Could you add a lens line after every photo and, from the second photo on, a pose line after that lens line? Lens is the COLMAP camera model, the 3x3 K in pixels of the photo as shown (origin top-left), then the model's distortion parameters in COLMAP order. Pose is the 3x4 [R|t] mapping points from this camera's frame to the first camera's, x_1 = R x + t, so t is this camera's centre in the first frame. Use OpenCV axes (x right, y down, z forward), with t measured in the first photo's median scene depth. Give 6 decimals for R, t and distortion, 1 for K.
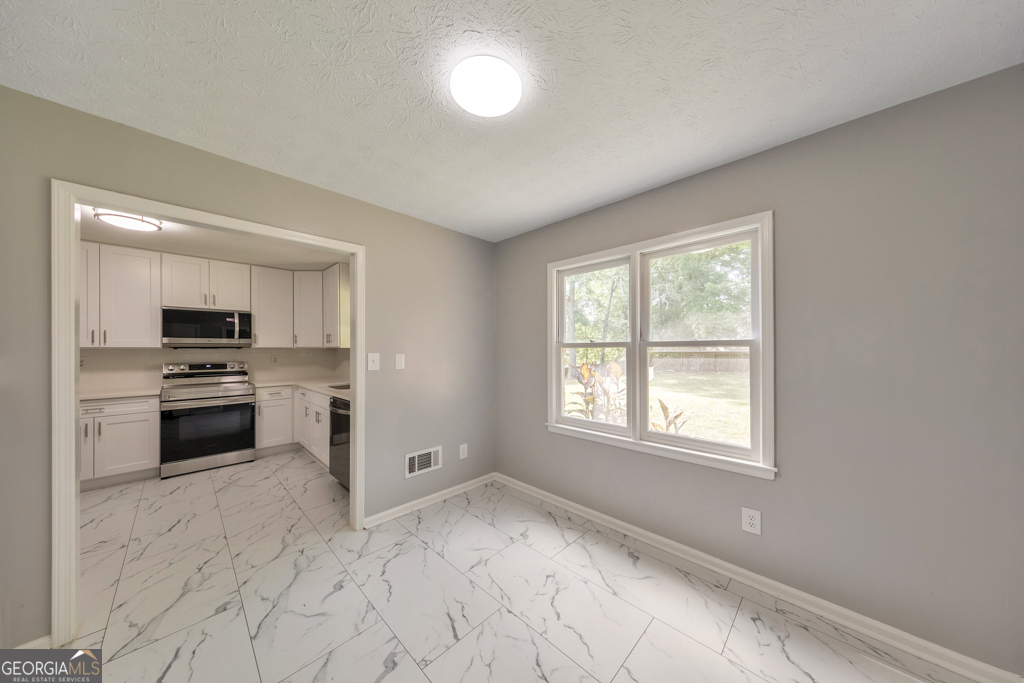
lens RADIAL K [[326.7, 0, 516.5], [0, 326.7, 345.2], [0, 0, 1]] dist [0.009371, -0.000049]
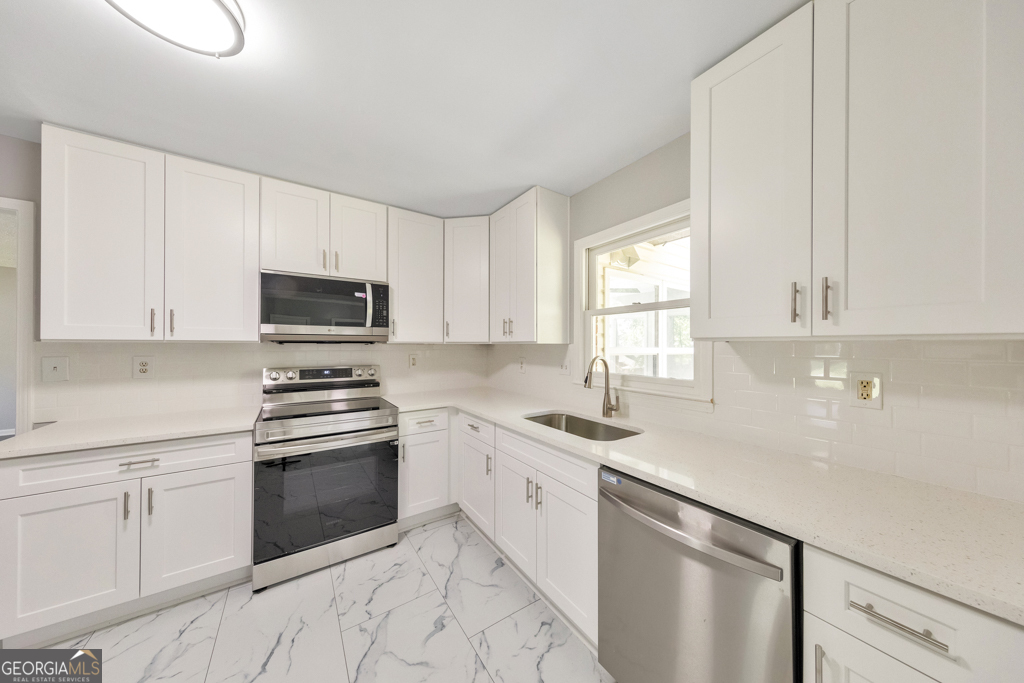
lens RADIAL K [[331.0, 0, 512.5], [0, 331.0, 340.7], [0, 0, 1]] dist [0.029089, -0.000059]
pose [[0.979613, 0.005594, -0.200817, -0.478137], [-0.006063, 0.999980, -0.001721, 0.004088], [0.200804, 0.002903, 0.979627, 0.466480]]
